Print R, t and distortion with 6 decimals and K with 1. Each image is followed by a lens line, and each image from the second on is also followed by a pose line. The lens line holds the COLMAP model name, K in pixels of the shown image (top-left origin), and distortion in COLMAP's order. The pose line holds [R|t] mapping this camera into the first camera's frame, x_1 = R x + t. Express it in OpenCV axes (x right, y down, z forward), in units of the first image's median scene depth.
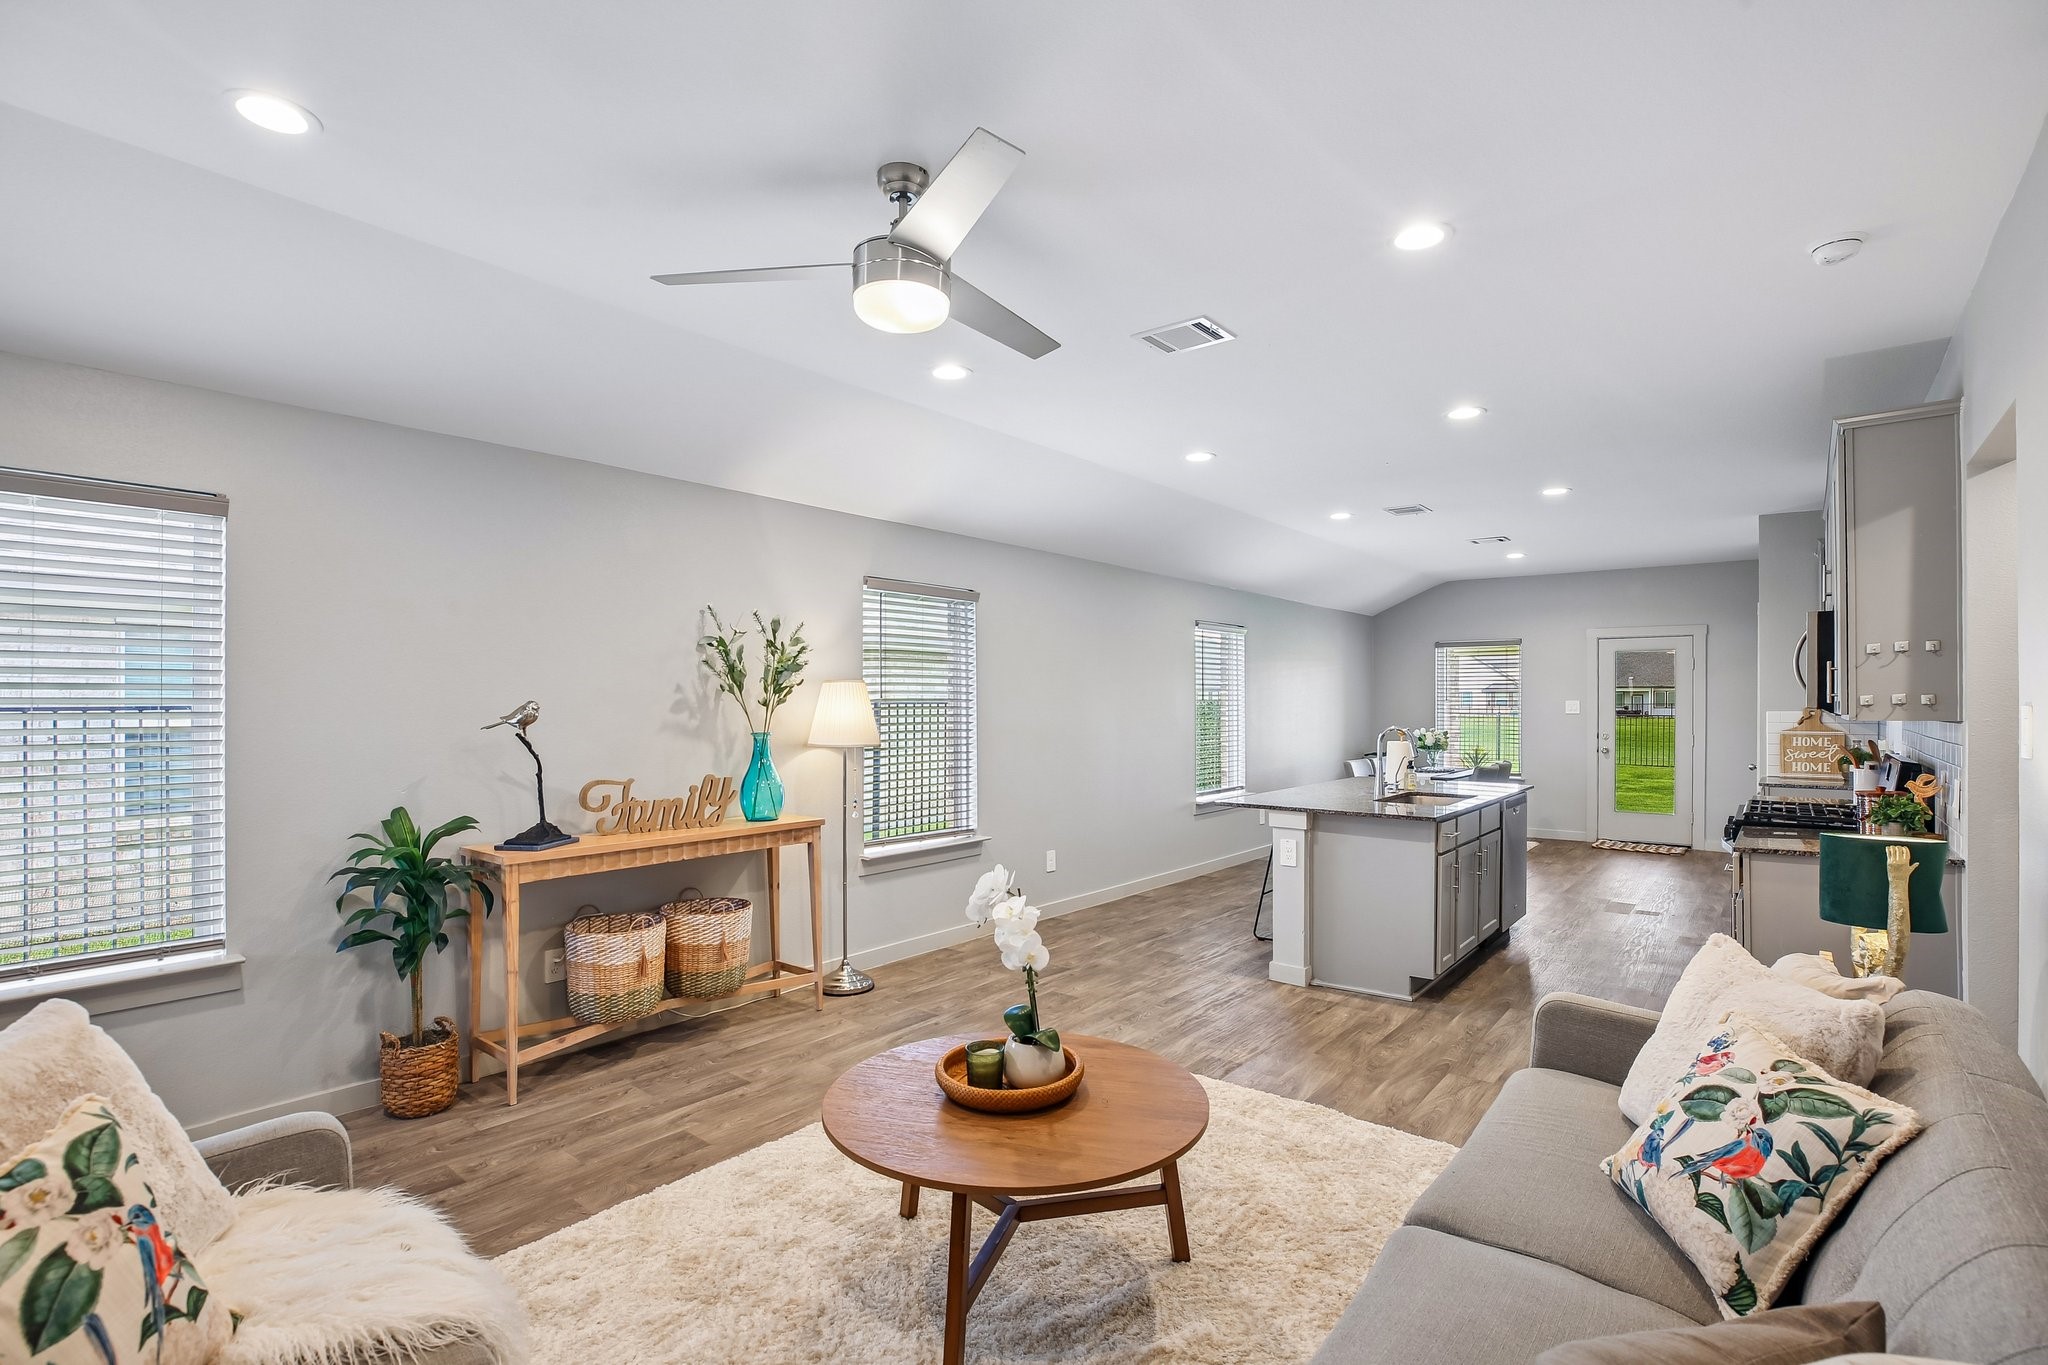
lens RADIAL K [[943.7, 0, 1033.0], [0, 943.7, 701.6], [0, 0, 1]] dist [-0.035789, 0.000666]
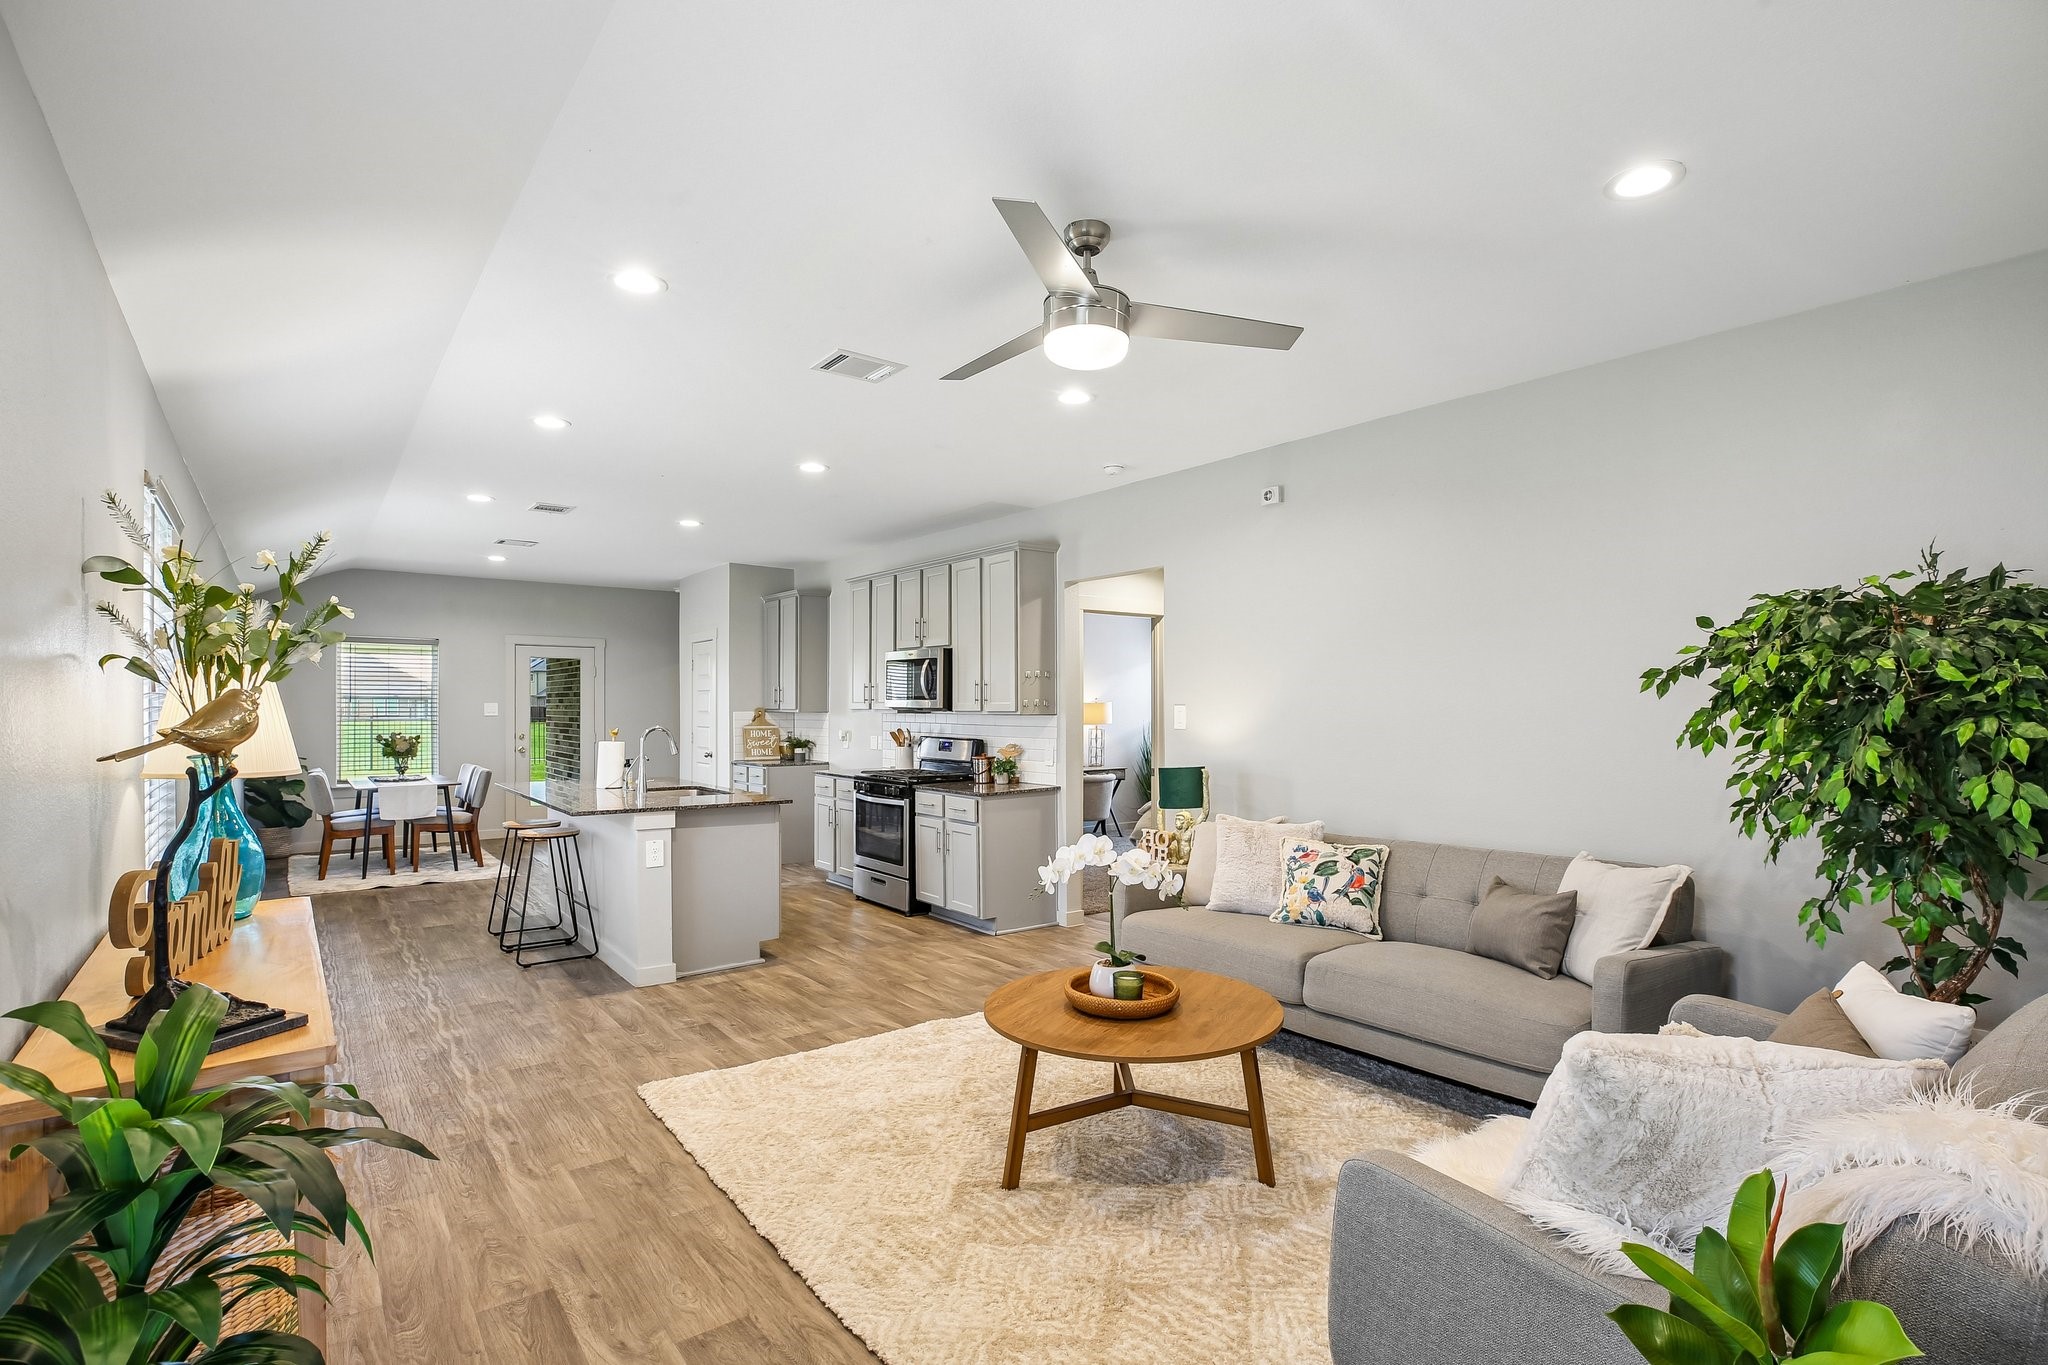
lens RADIAL K [[943.7, 0, 1033.0], [0, 943.7, 701.6], [0, 0, 1]] dist [-0.035789, 0.000666]
pose [[0.230732, 0.006489, 0.972996, -0.719223], [-0.005830, 0.999969, -0.005286, 0.000764], [-0.973000, -0.004453, 0.230763, 0.446572]]
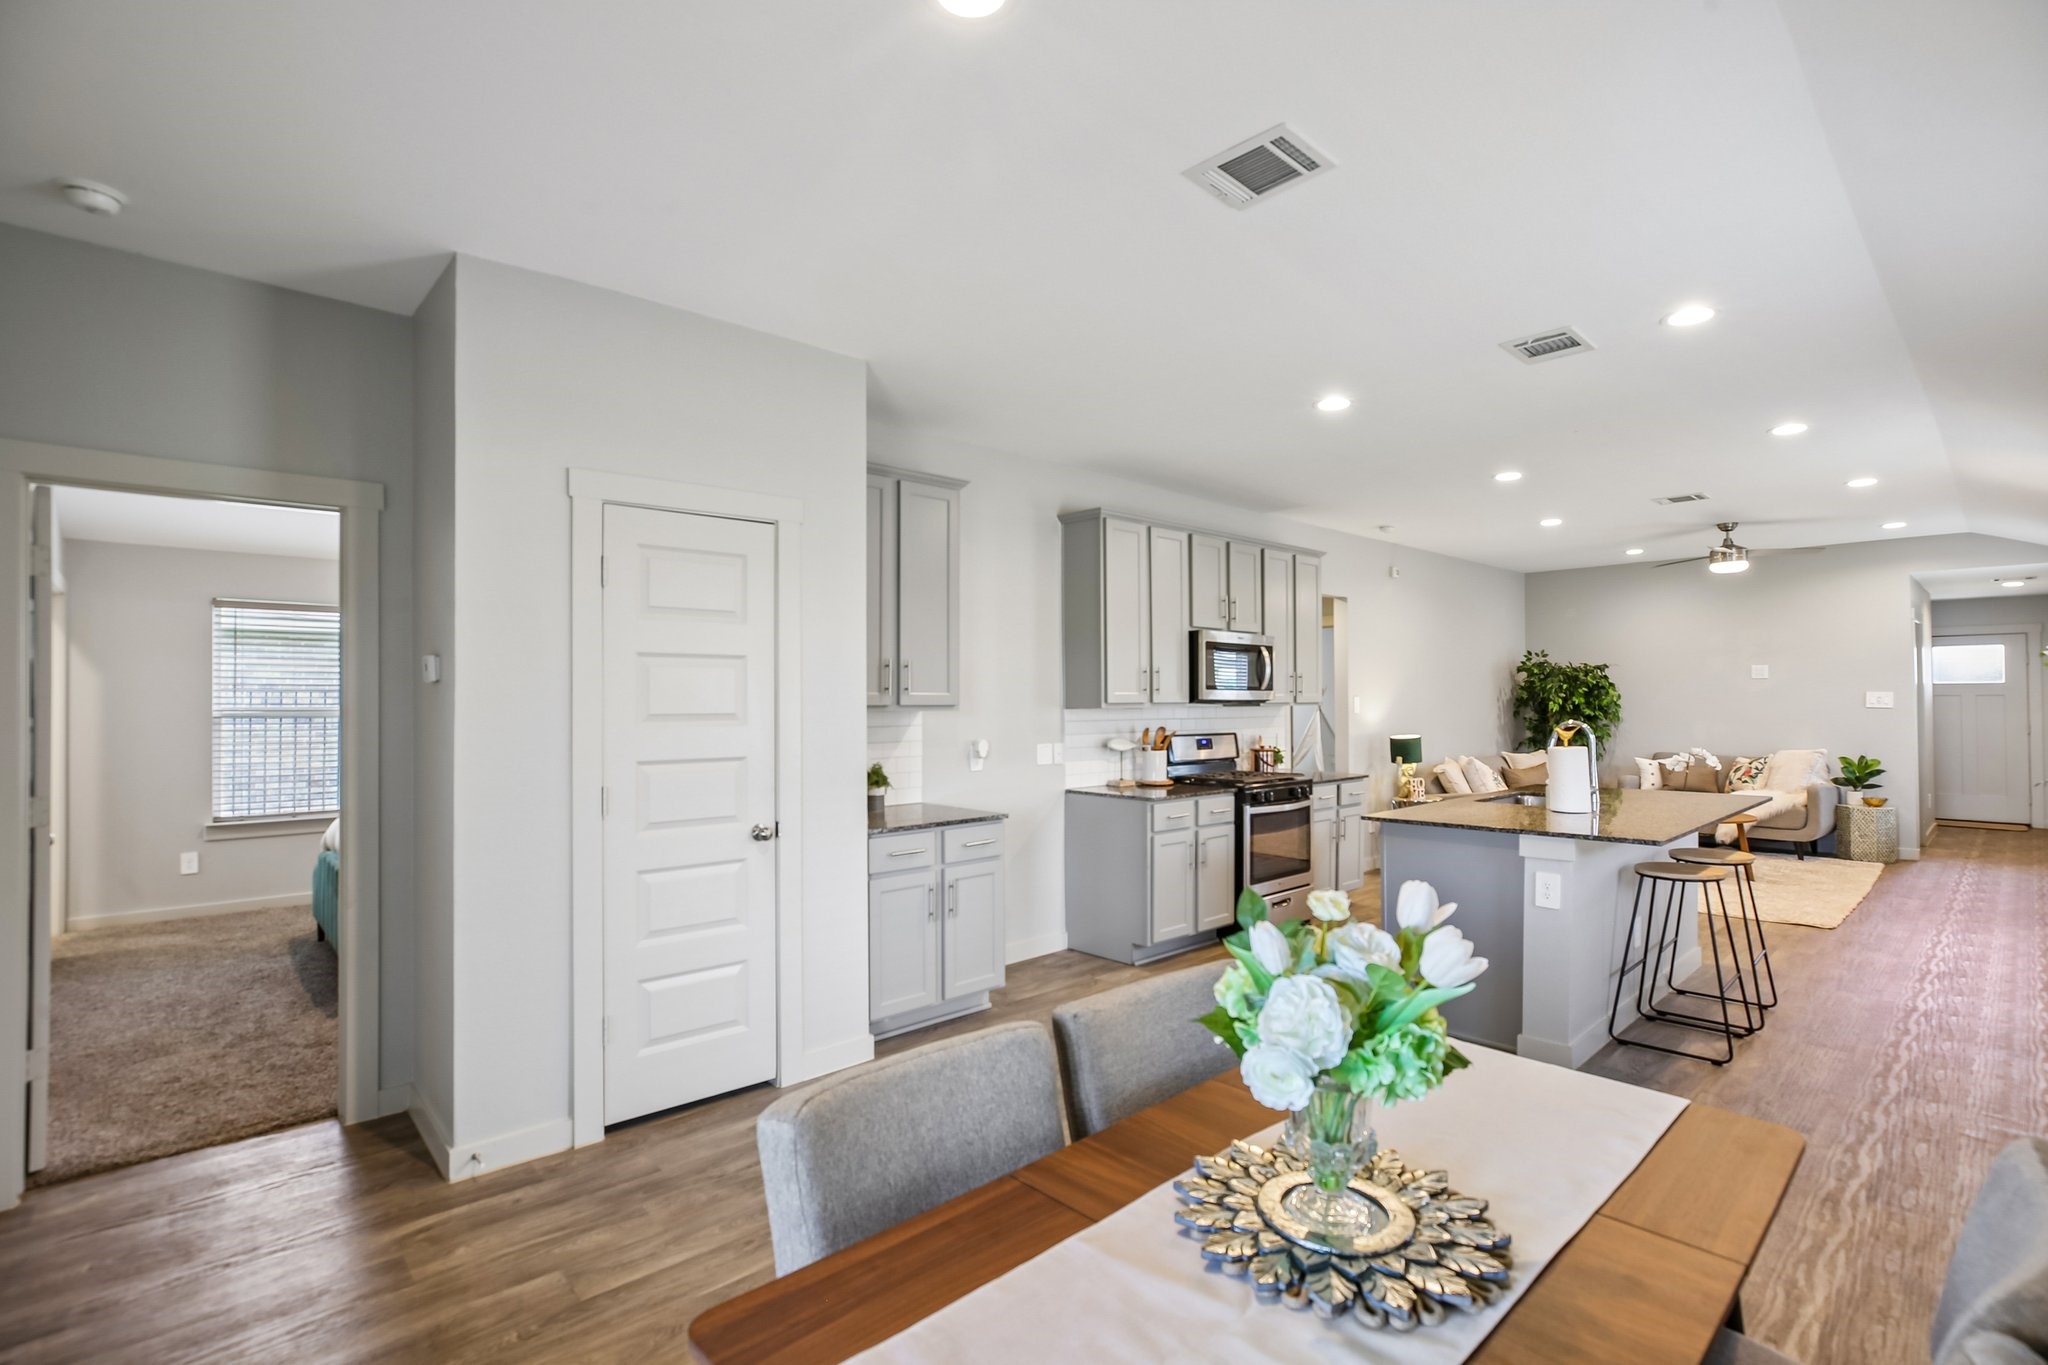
lens RADIAL K [[943.7, 0, 1033.0], [0, 943.7, 701.6], [0, 0, 1]] dist [-0.035789, 0.000666]
pose [[-0.990626, 0.004019, 0.136542, 0.213652], [0.002223, 0.999909, -0.013305, 0.015551], [-0.136583, -0.012877, -0.990545, 1.563041]]
